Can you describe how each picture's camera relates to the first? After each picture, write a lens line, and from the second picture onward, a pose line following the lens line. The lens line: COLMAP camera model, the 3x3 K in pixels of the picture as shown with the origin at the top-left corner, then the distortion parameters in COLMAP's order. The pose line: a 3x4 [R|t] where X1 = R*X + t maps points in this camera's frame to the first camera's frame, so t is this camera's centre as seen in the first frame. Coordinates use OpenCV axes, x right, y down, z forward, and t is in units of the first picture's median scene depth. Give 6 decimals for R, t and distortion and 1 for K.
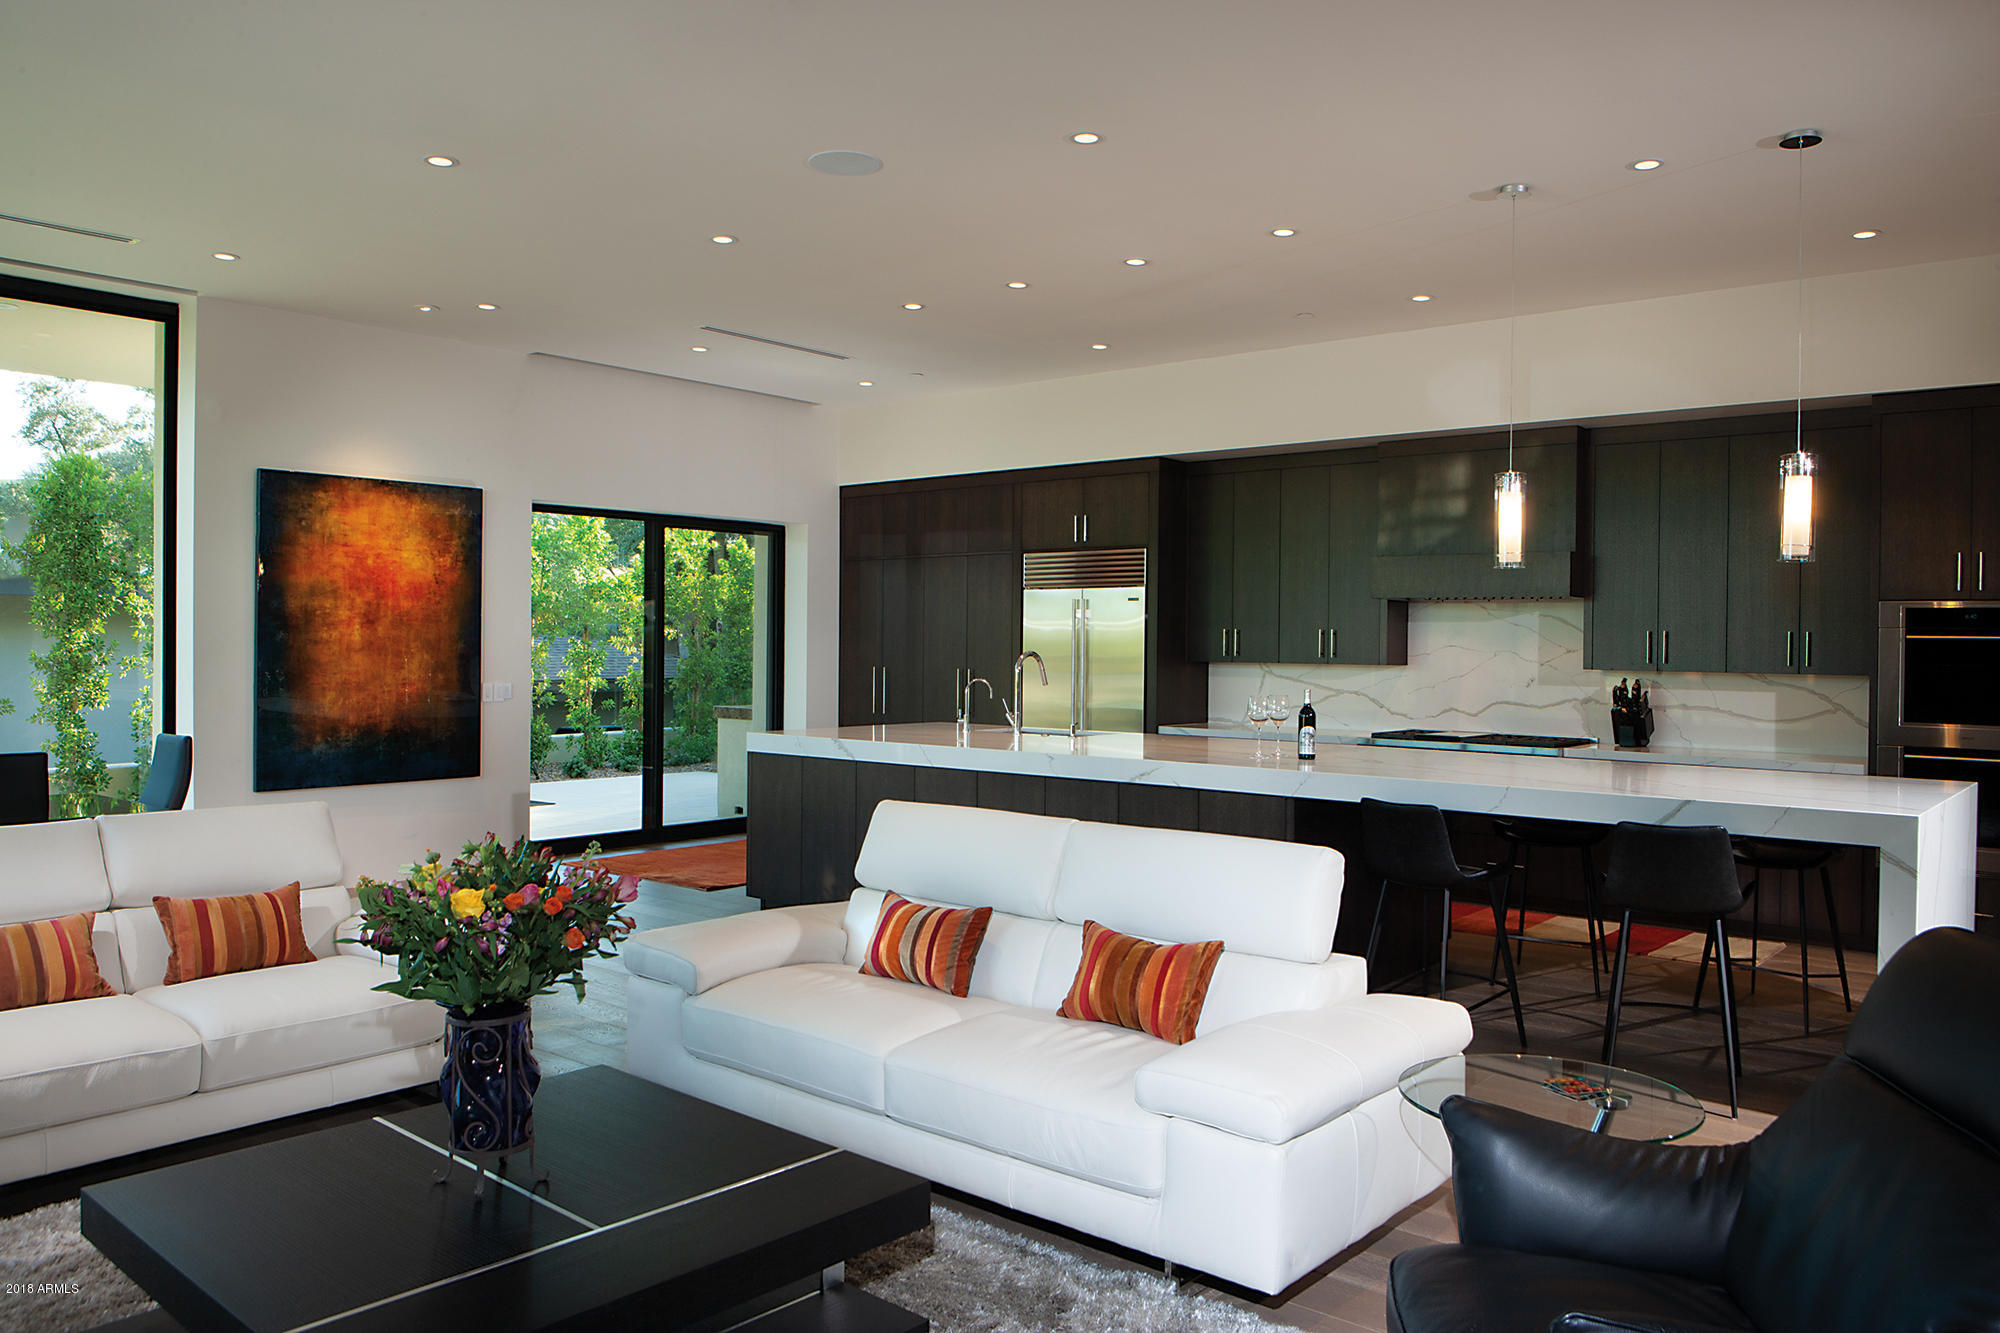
lens RADIAL K [[1486.0, 0, 1007.7], [0, 1486.0, 666.9], [0, 0, 1]] dist [-0.055728, 0.001691]
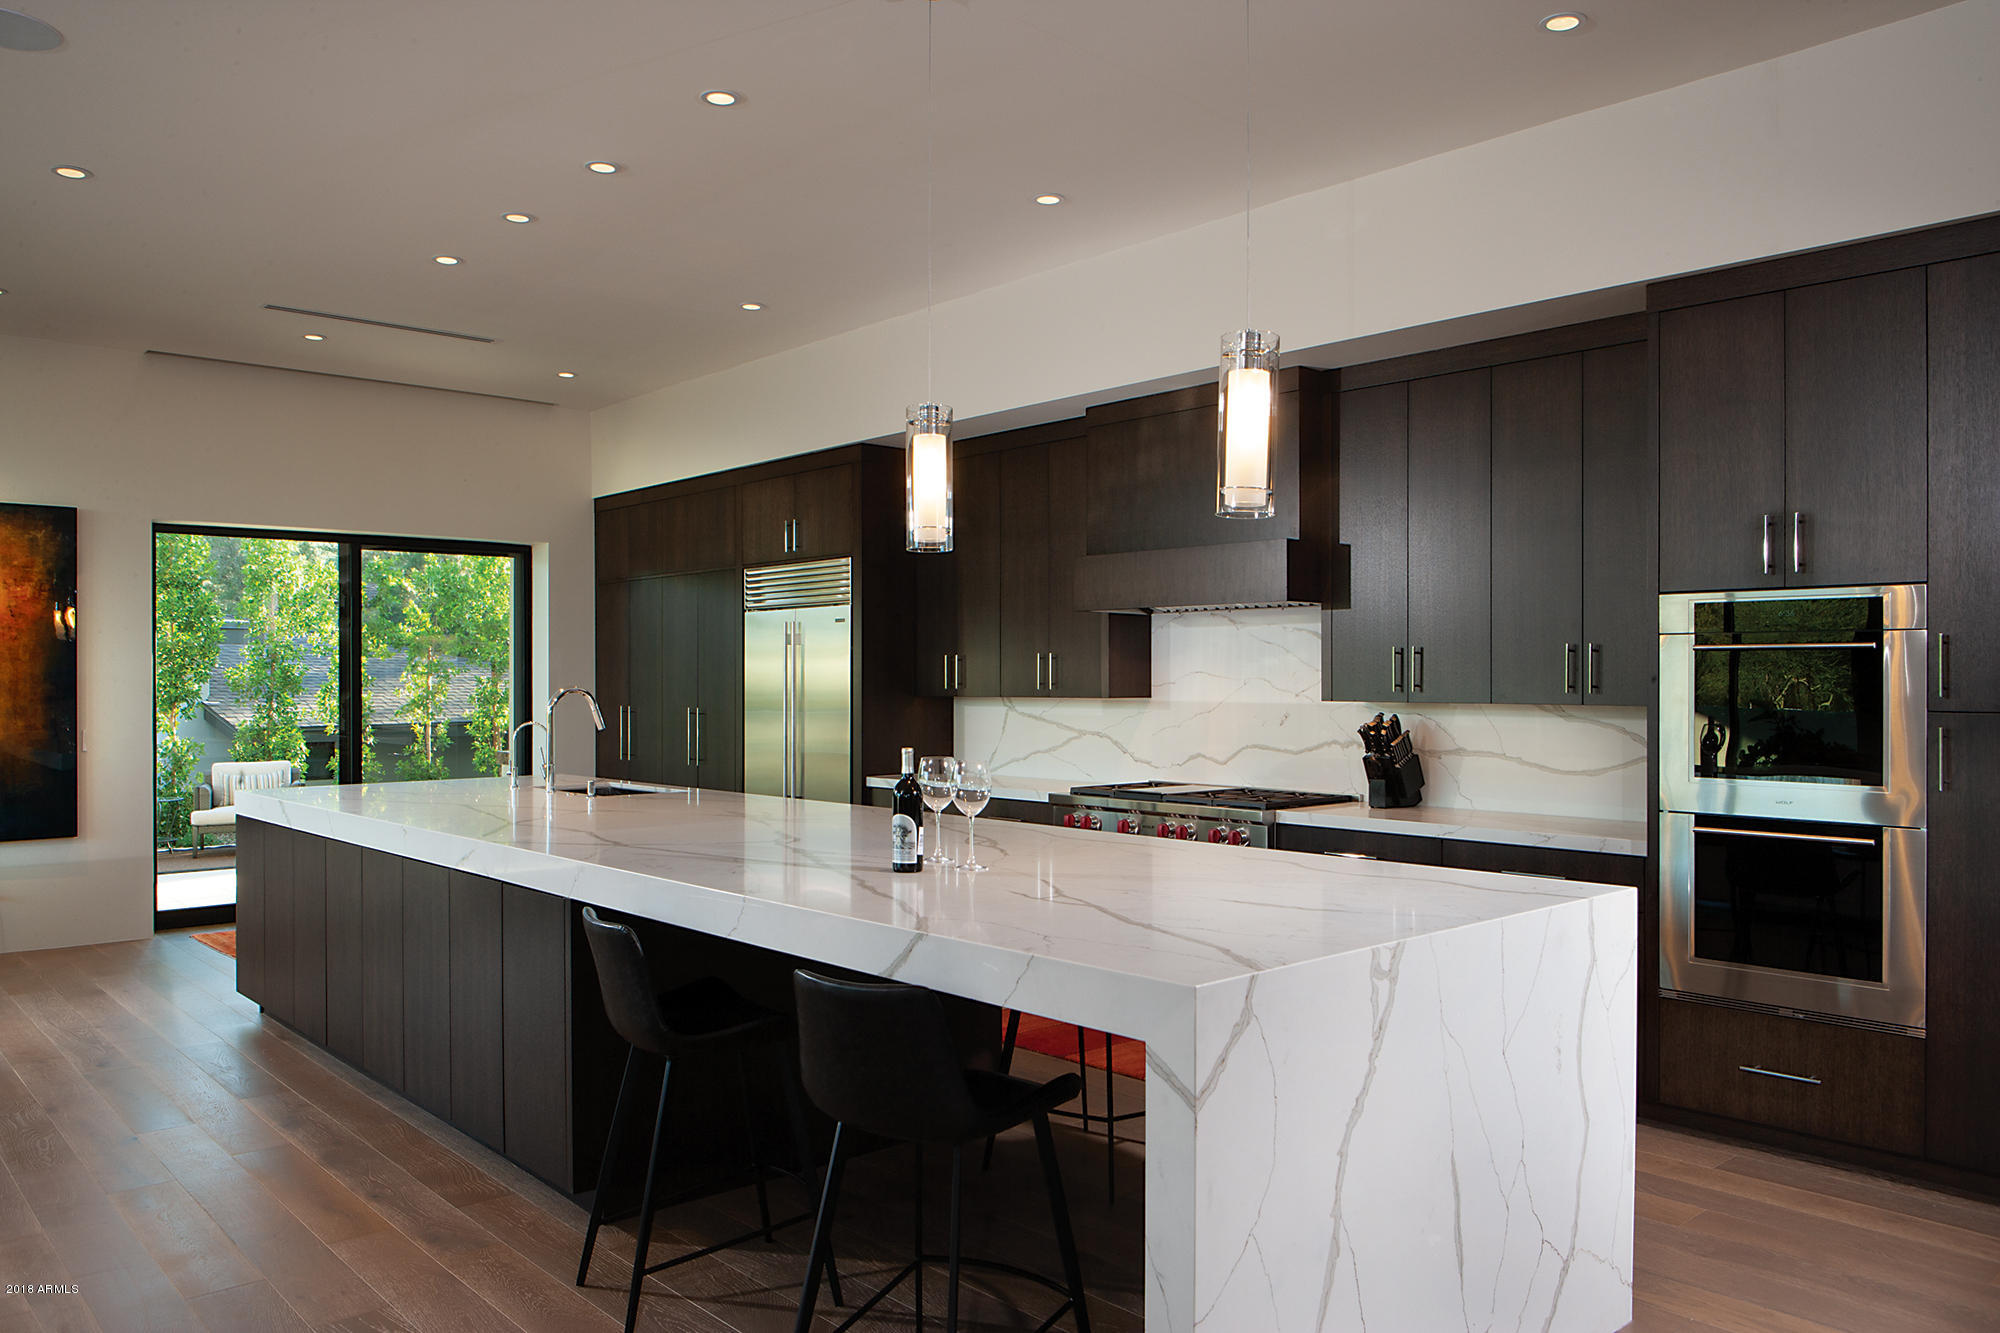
lens RADIAL K [[1467.0, 0, 999.0], [0, 1467.0, 667.3], [0, 0, 1]] dist [-0.034047, -0.002446]
pose [[0.989022, -0.014835, -0.147019, 0.294981], [0.011444, 0.999649, -0.023886, 0.000452], [0.147321, 0.021942, 0.988845, 0.225698]]
